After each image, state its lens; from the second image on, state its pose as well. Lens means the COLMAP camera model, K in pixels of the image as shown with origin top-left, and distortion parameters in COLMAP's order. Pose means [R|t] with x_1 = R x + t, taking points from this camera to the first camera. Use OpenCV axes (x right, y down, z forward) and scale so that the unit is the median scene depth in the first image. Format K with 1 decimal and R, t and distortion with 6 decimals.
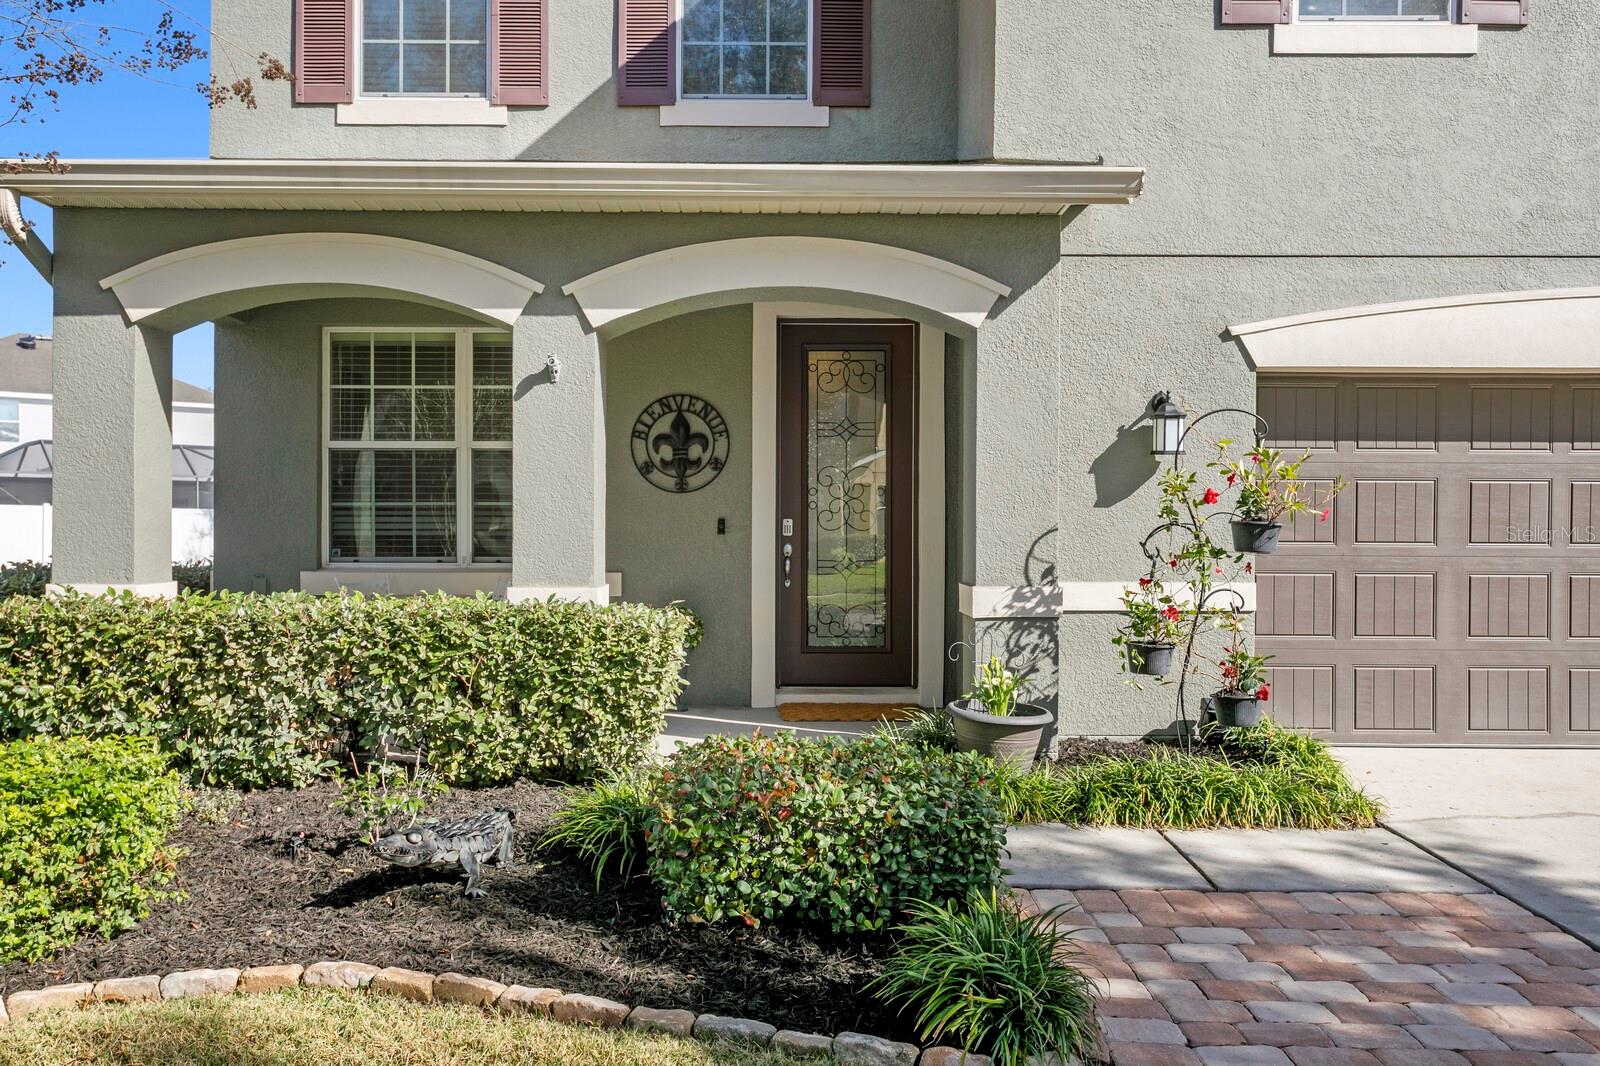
lens RADIAL K [[1377.6, 0, 795.5], [0, 1377.6, 534.4], [0, 0, 1]] dist [0.000384, 0.011751]
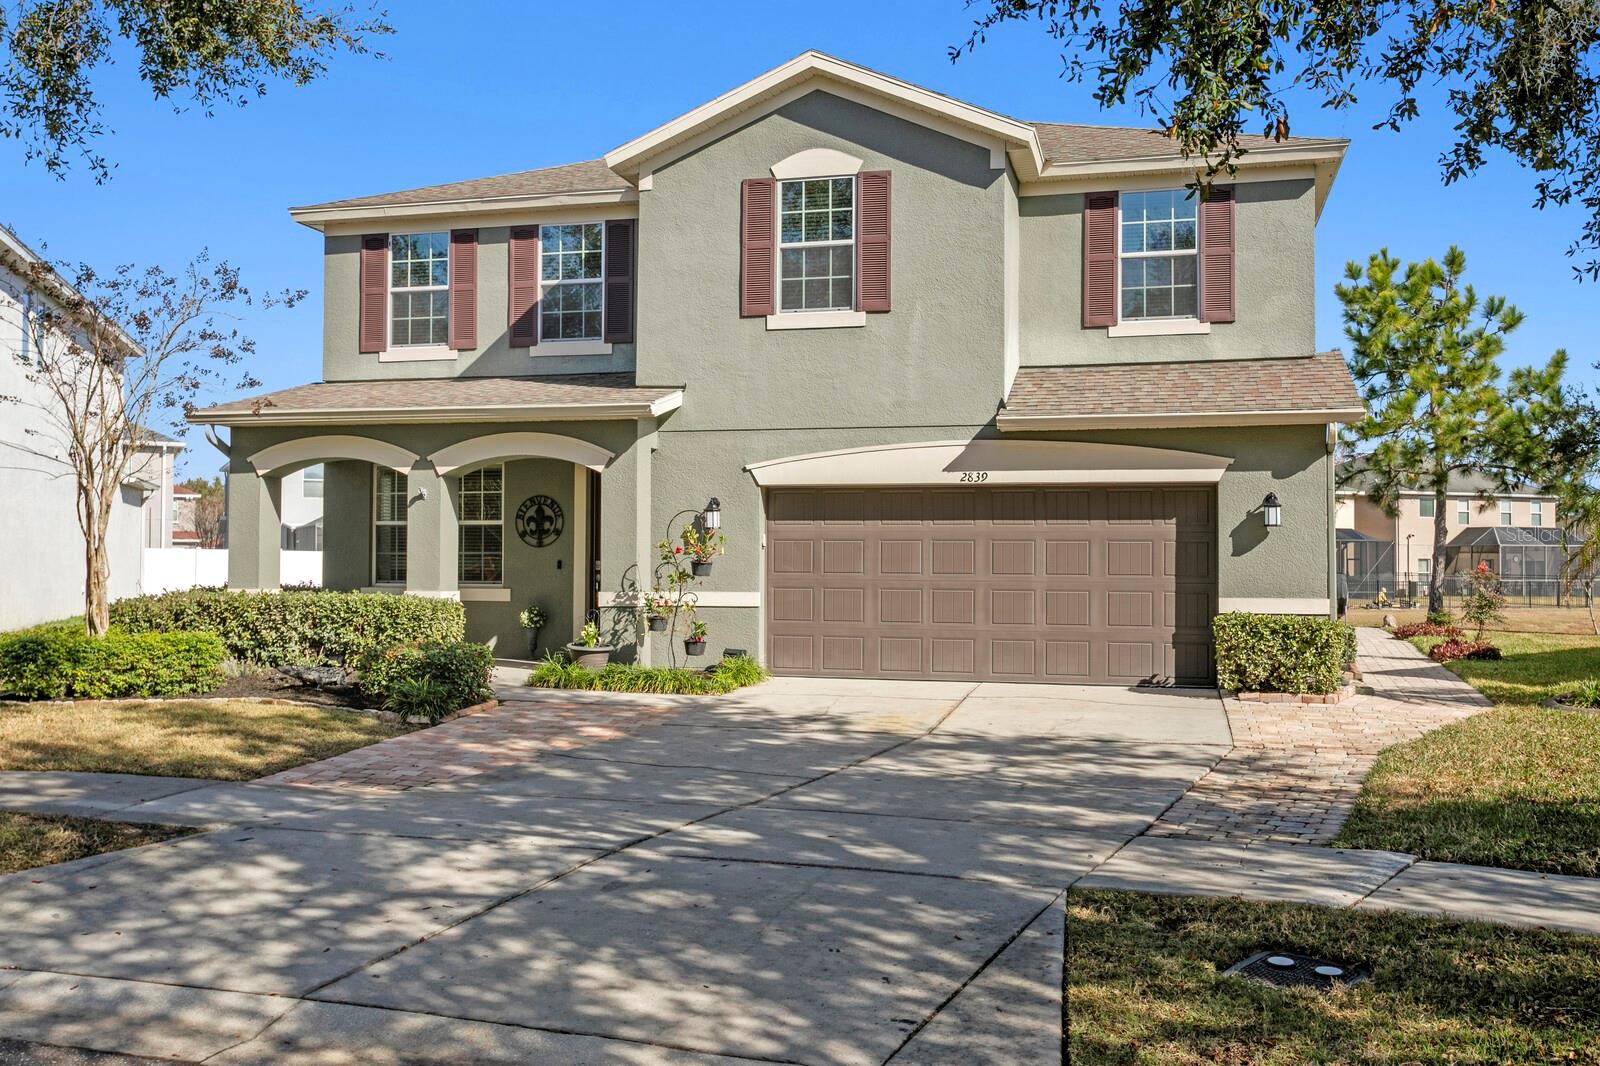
lens RADIAL K [[1530.6, 0, 797.4], [0, 1530.6, 537.3], [0, 0, 1]] dist [0.002567, 0.000000]
pose [[0.965466, -0.004553, -0.260489, 0.968737], [-0.002586, 0.999631, -0.027058, 0.015020], [0.260516, 0.026797, 0.965098, -1.135585]]
